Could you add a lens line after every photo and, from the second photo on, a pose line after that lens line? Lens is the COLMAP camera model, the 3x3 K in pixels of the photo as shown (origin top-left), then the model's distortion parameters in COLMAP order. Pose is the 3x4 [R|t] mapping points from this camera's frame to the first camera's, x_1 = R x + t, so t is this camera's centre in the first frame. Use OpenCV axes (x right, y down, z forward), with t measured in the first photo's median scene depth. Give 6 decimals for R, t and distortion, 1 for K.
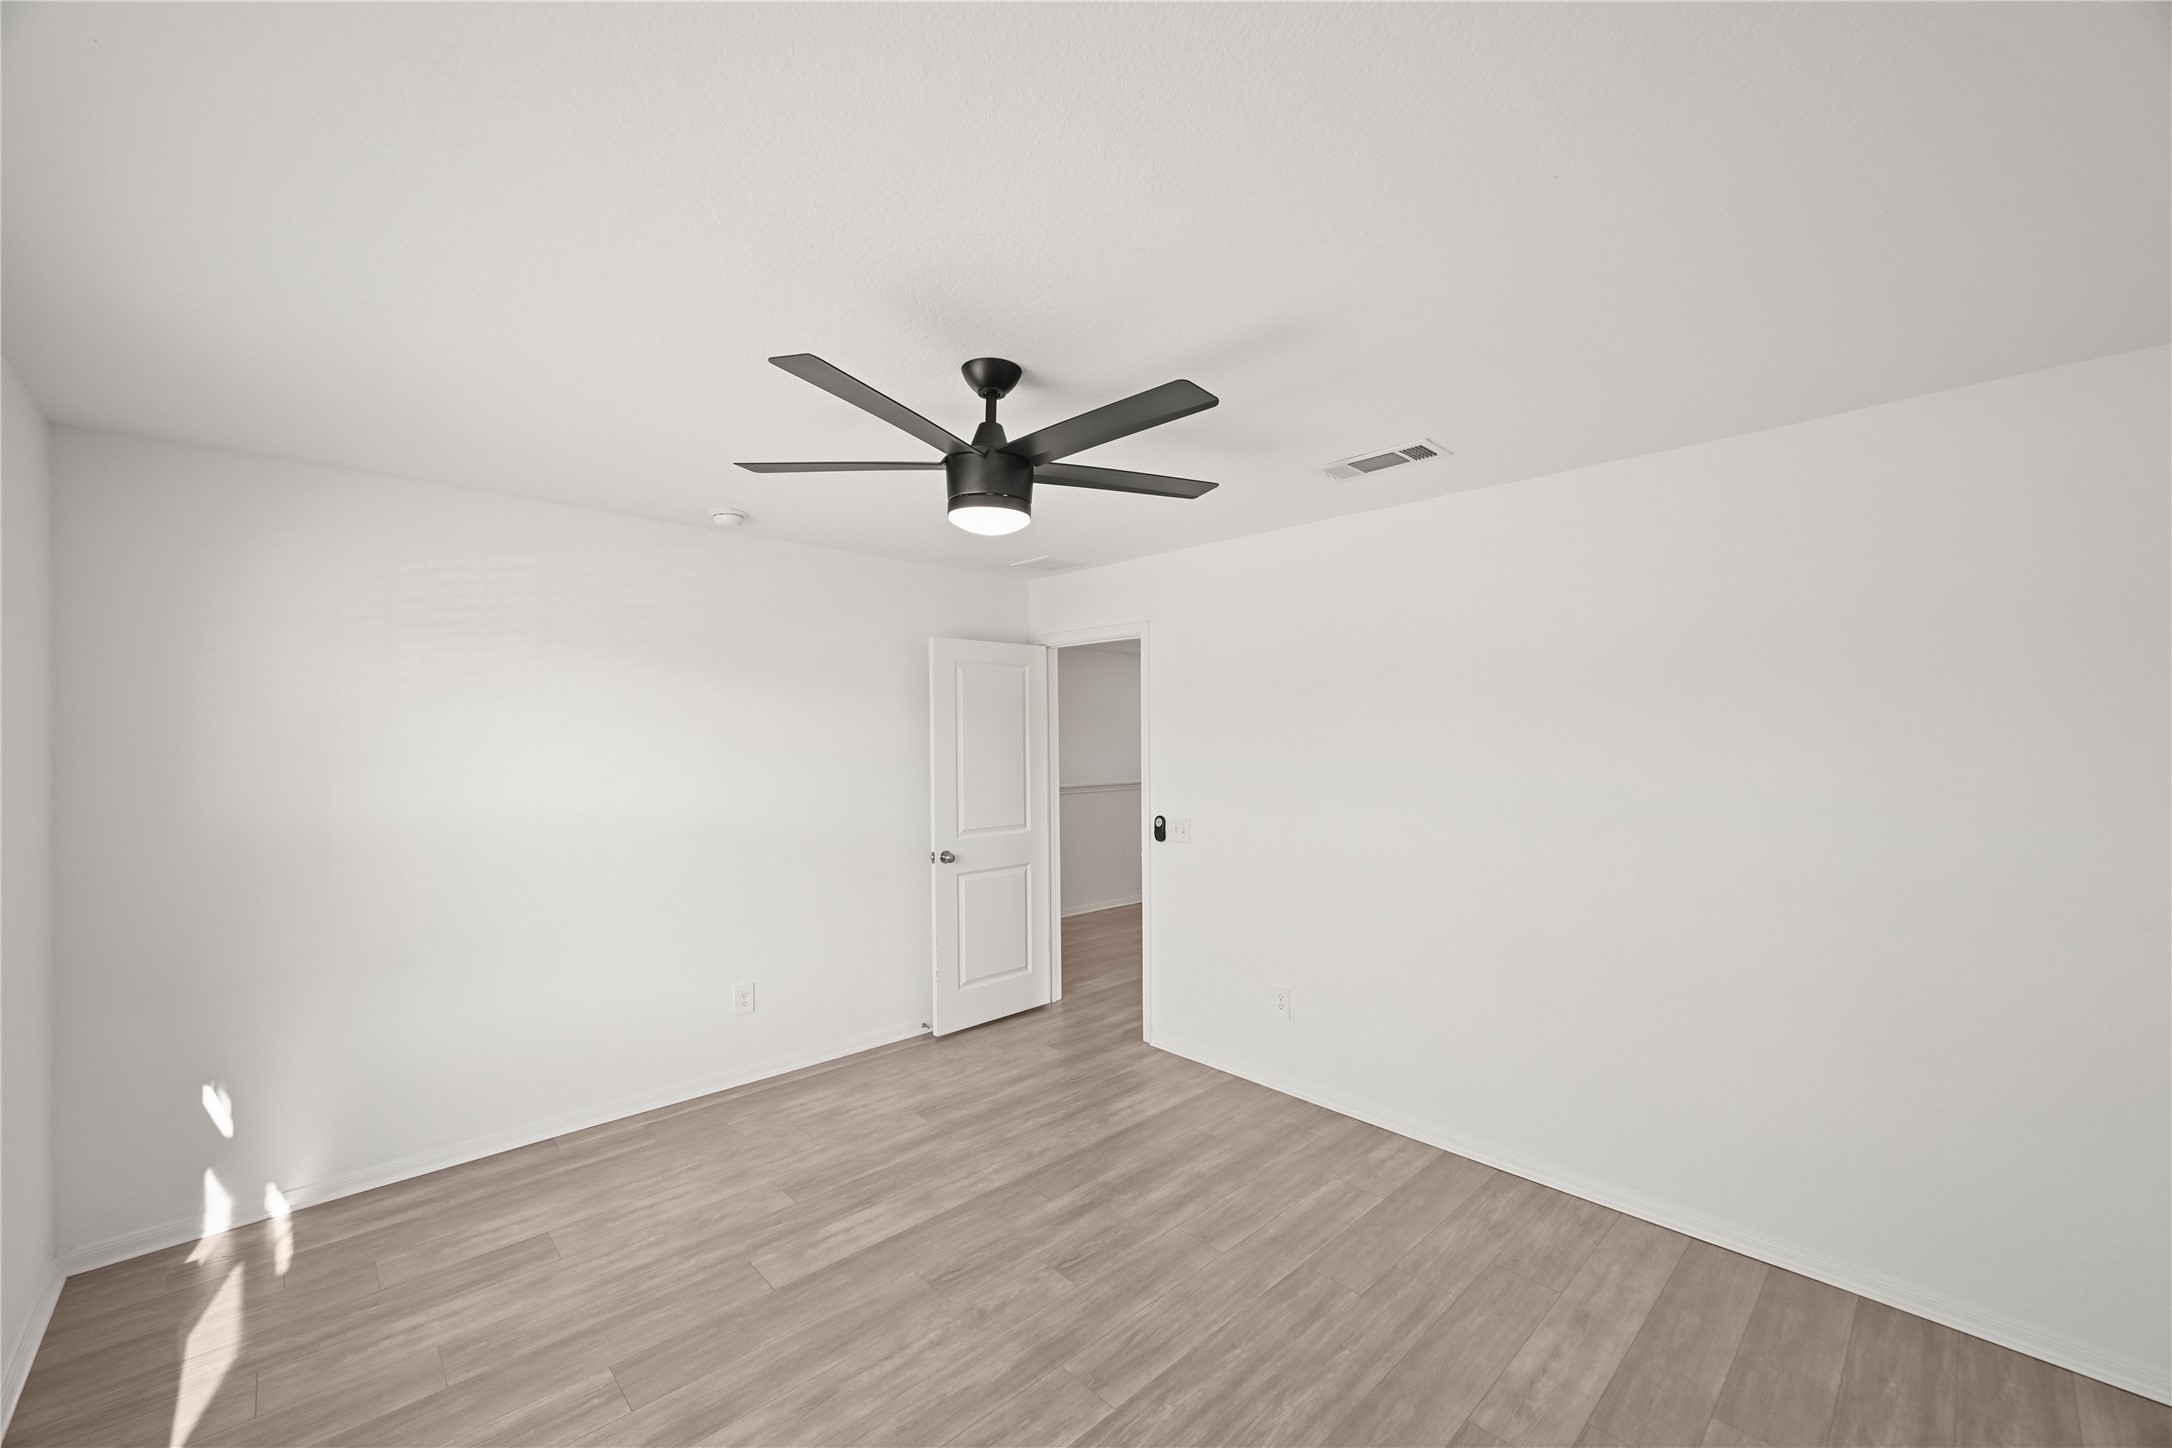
lens RADIAL K [[851.2, 0, 1085.0], [0, 851.2, 728.3], [0, 0, 1]] dist [0.001152, -0.000068]
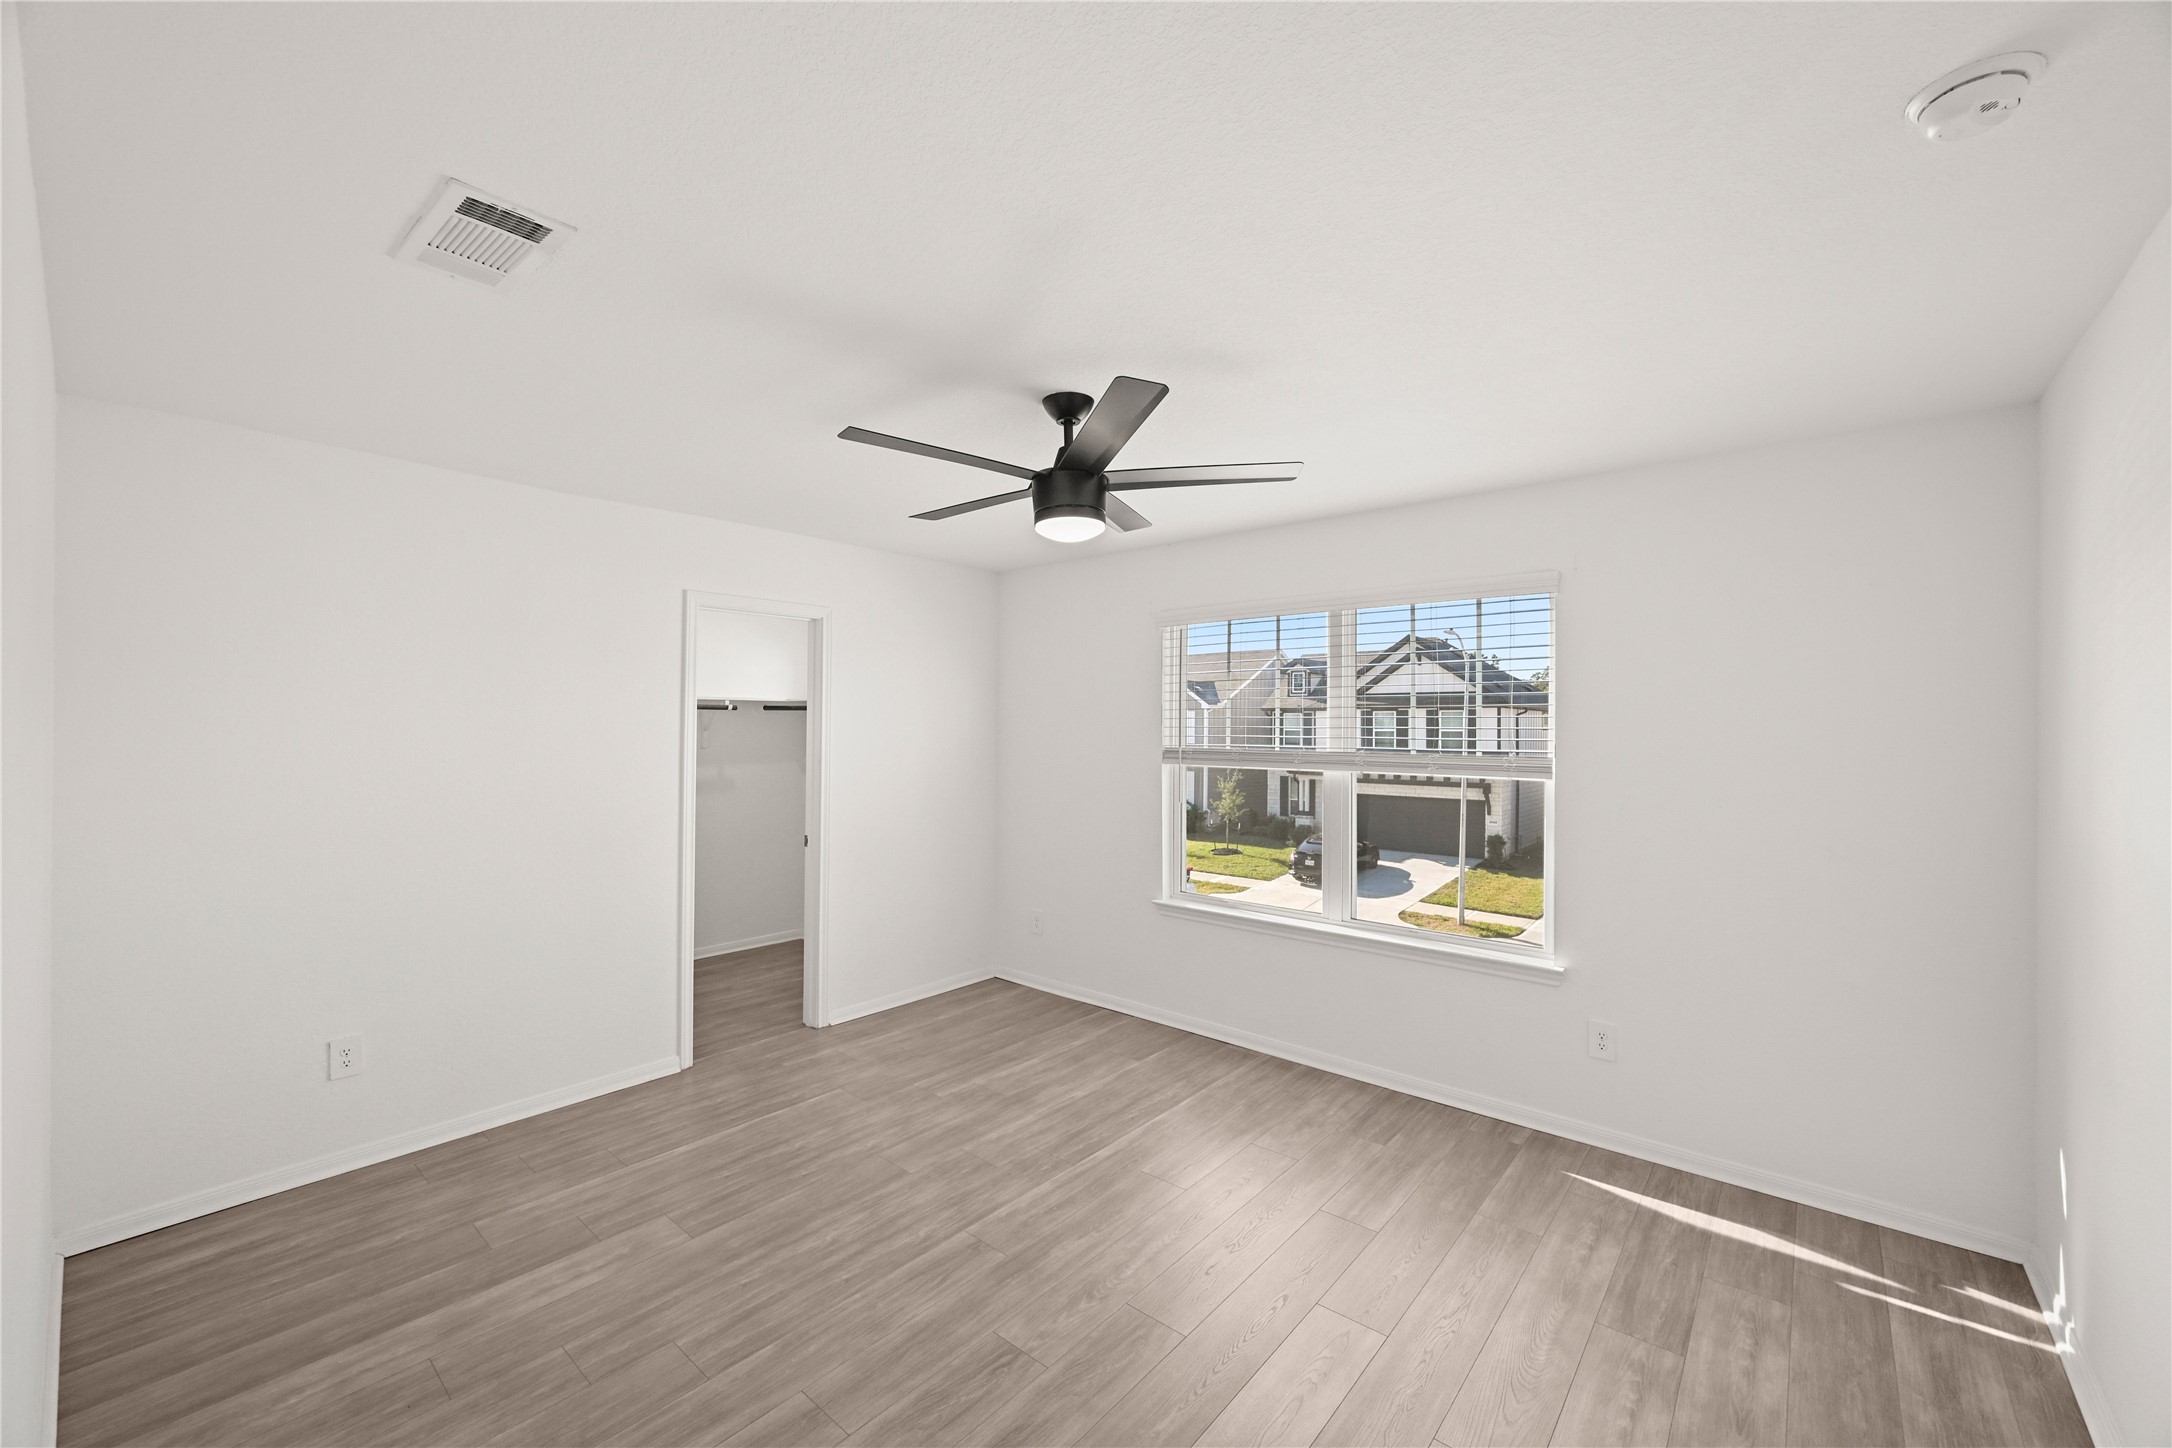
lens RADIAL K [[851.2, 0, 1085.0], [0, 851.2, 728.3], [0, 0, 1]] dist [0.001152, -0.000068]
pose [[-0.994636, -0.001652, -0.103420, -0.011713], [-0.001446, 0.999997, -0.002068, 0.027931], [0.103423, -0.001907, -0.994636, 2.032589]]
